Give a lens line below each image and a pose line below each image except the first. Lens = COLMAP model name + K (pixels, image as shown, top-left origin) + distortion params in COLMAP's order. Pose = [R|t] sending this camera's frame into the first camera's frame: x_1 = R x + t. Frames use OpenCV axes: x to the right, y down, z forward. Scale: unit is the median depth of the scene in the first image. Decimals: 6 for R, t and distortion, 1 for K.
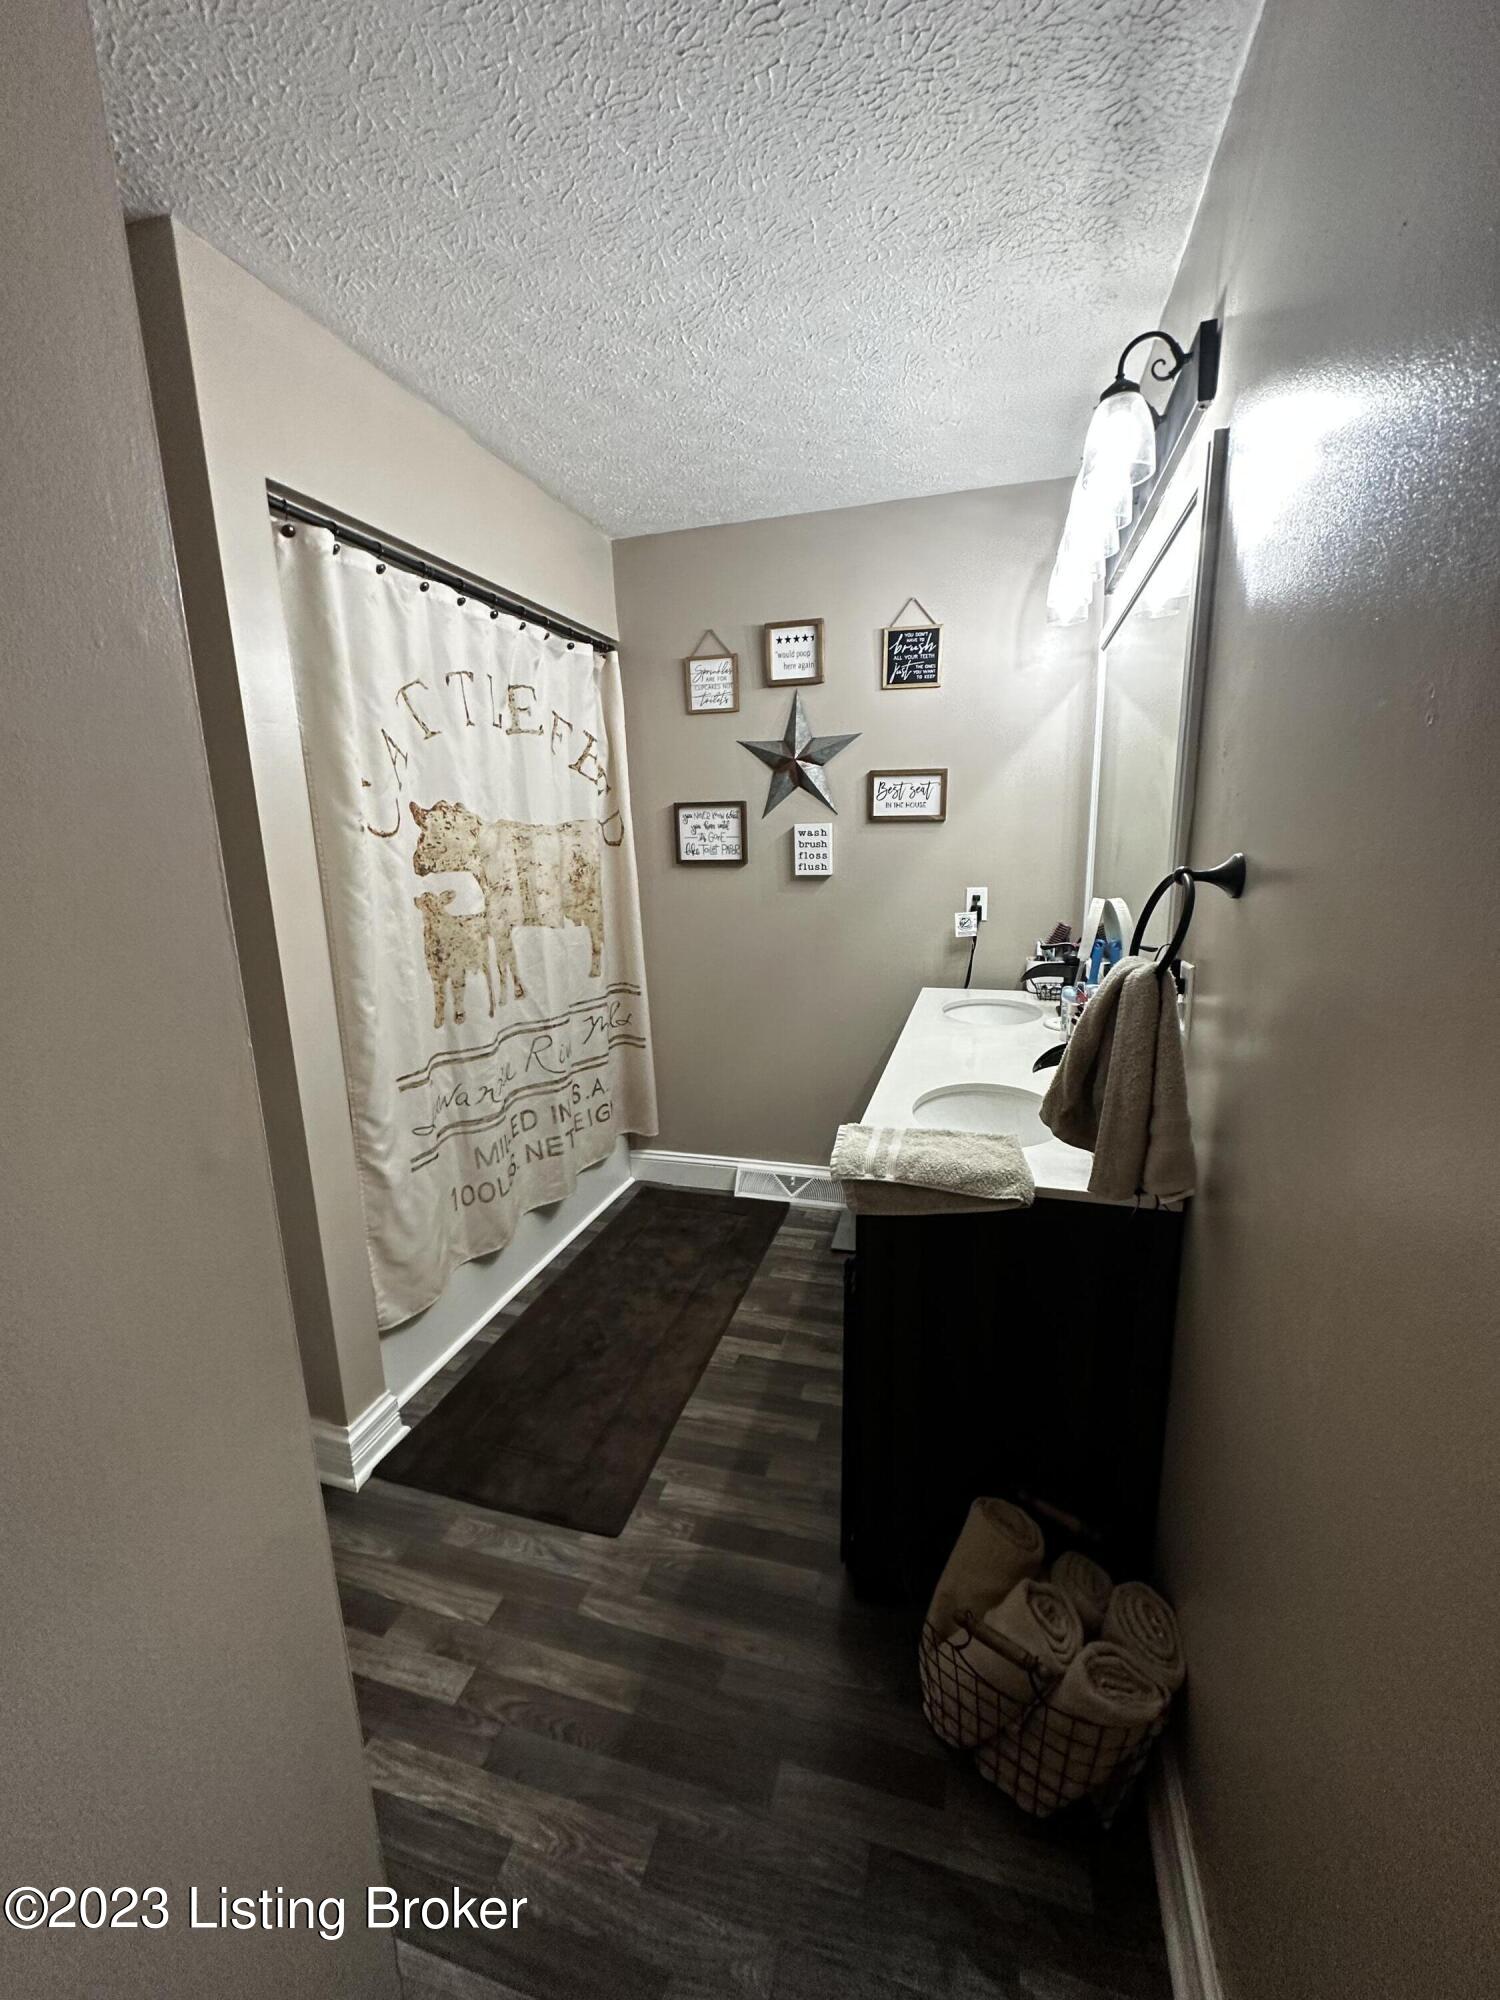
lens RADIAL K [[810.0, 0, 750.0], [0, 810.0, 1000.0], [0, 0, 1]] dist [-0.000523, 0.000388]
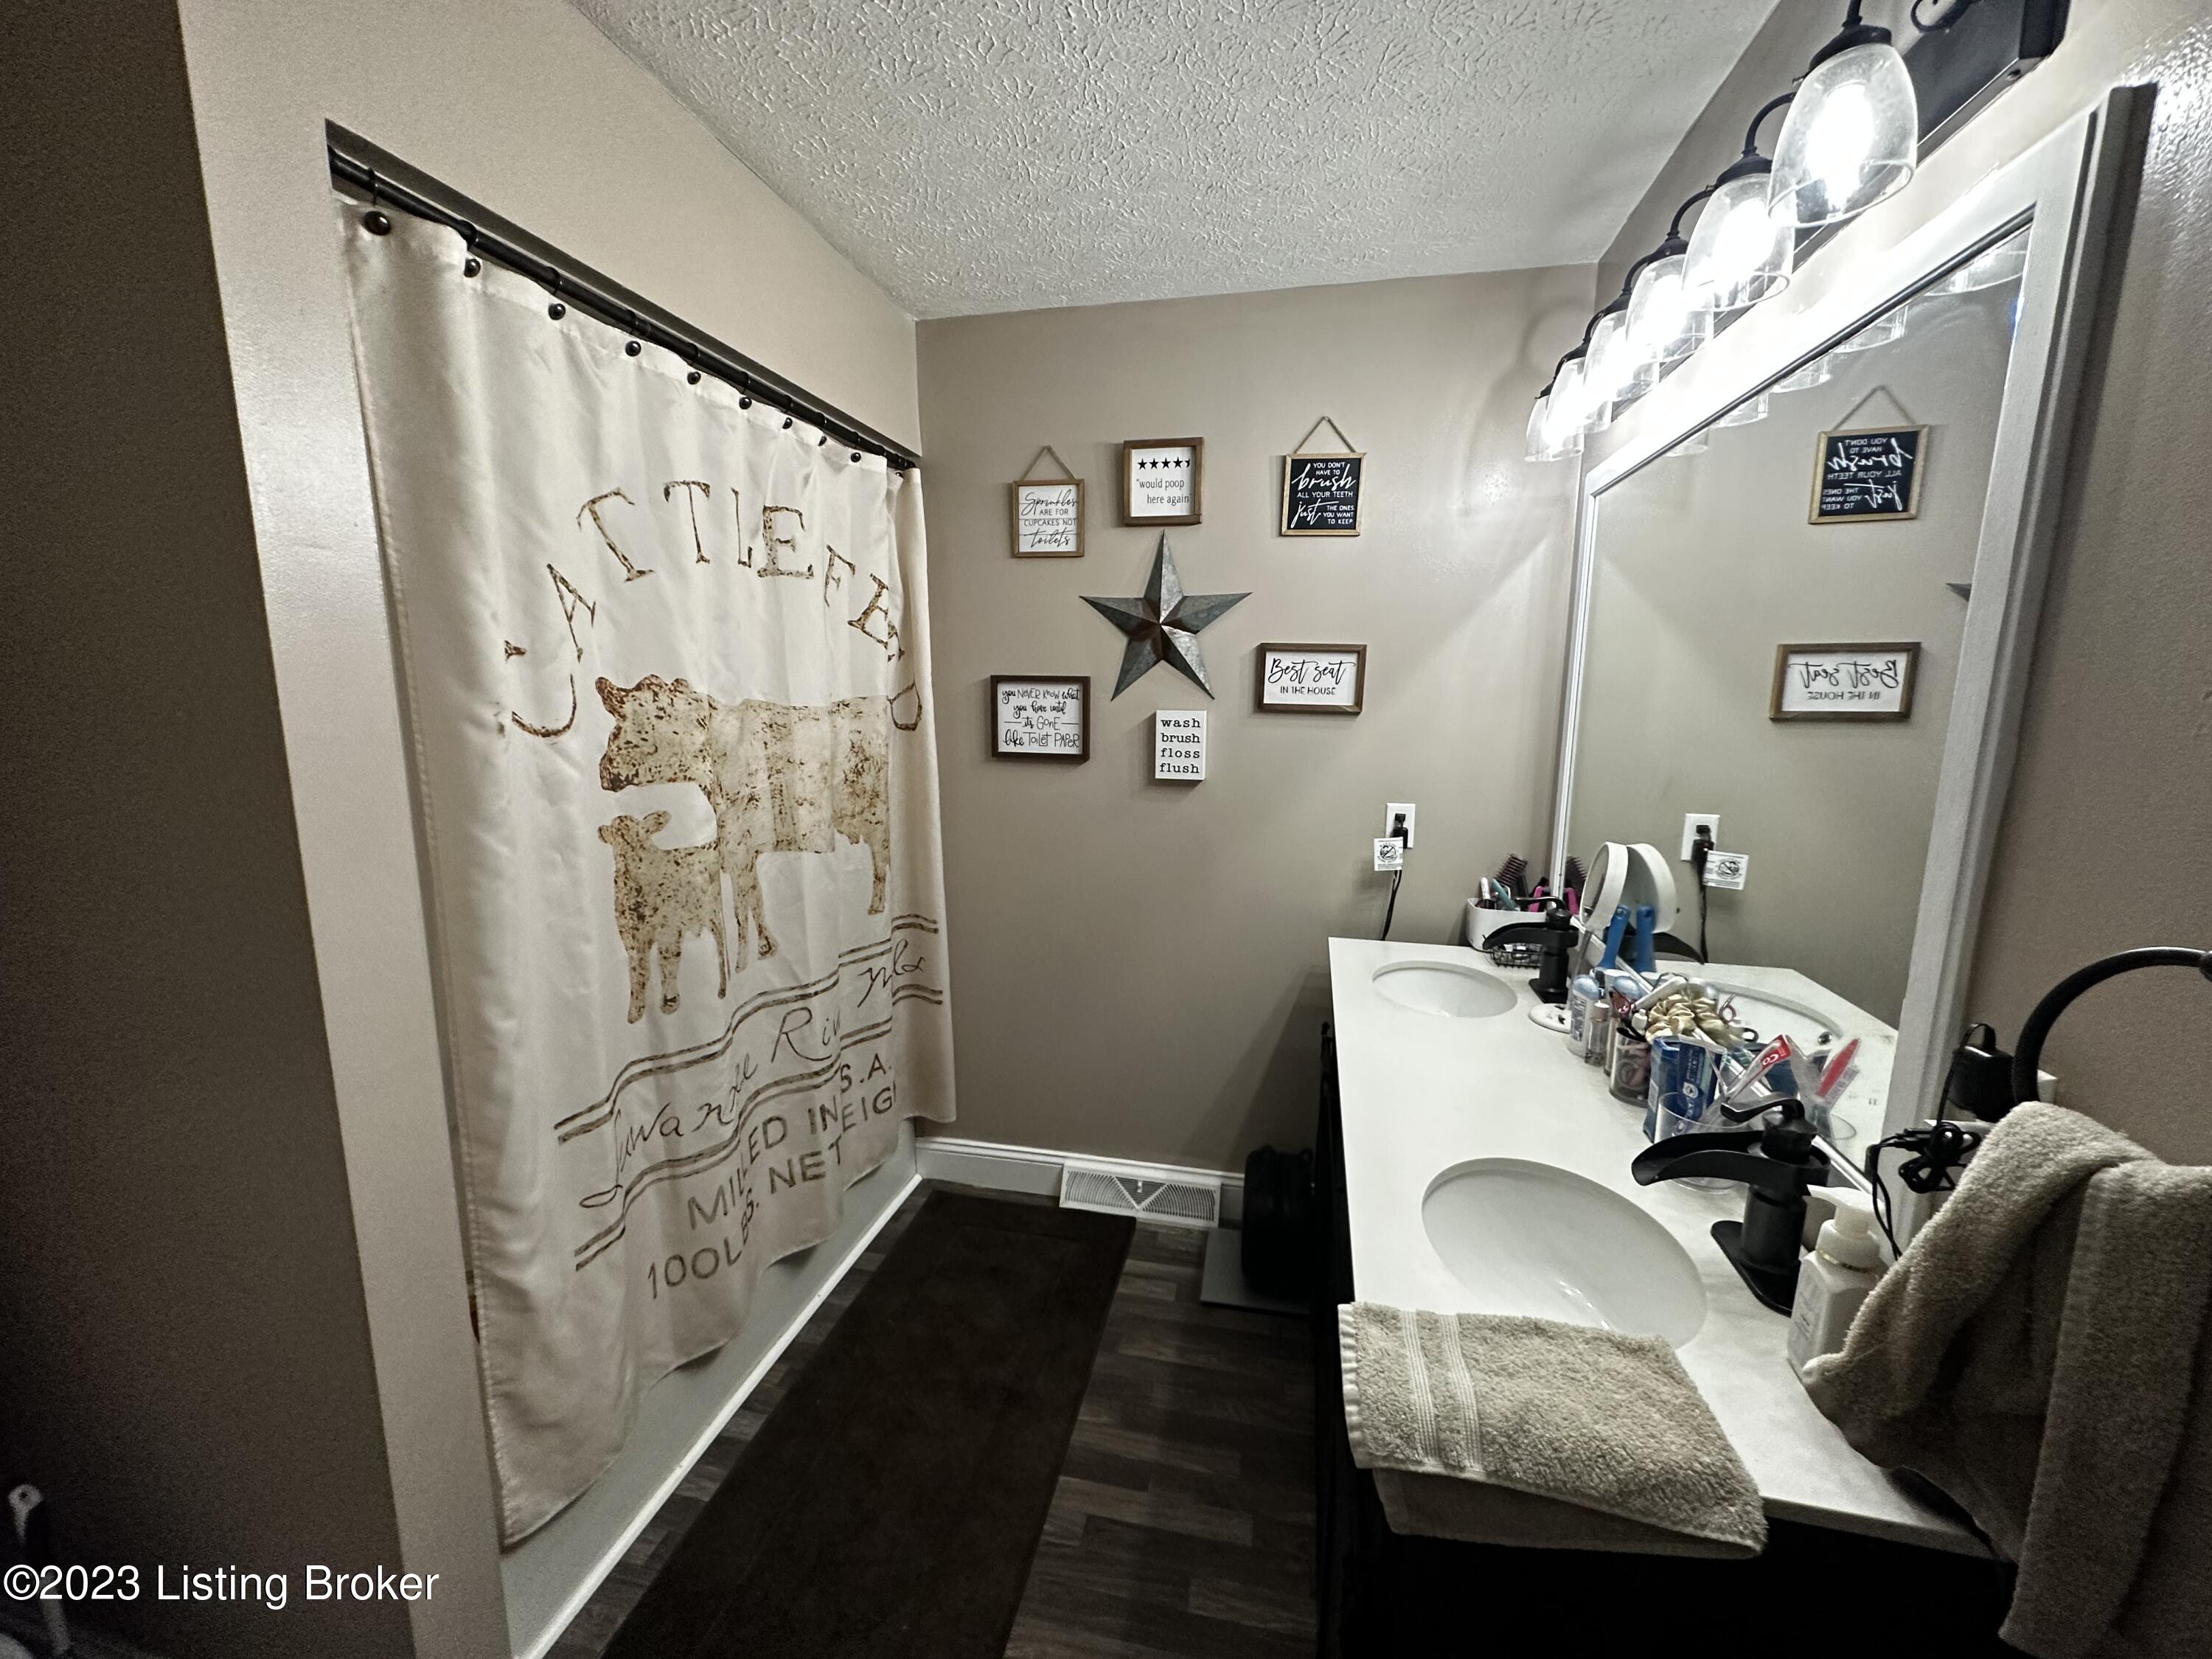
lens RADIAL K [[895.9, 0, 1101.4], [0, 895.9, 834.1], [0, 0, 1]] dist [-0.000523, 0.000388]
pose [[0.997289, 0.020143, 0.070779, -0.055046], [-0.017373, 0.999067, -0.039547, -0.077226], [-0.071510, 0.038210, 0.996708, 0.209621]]
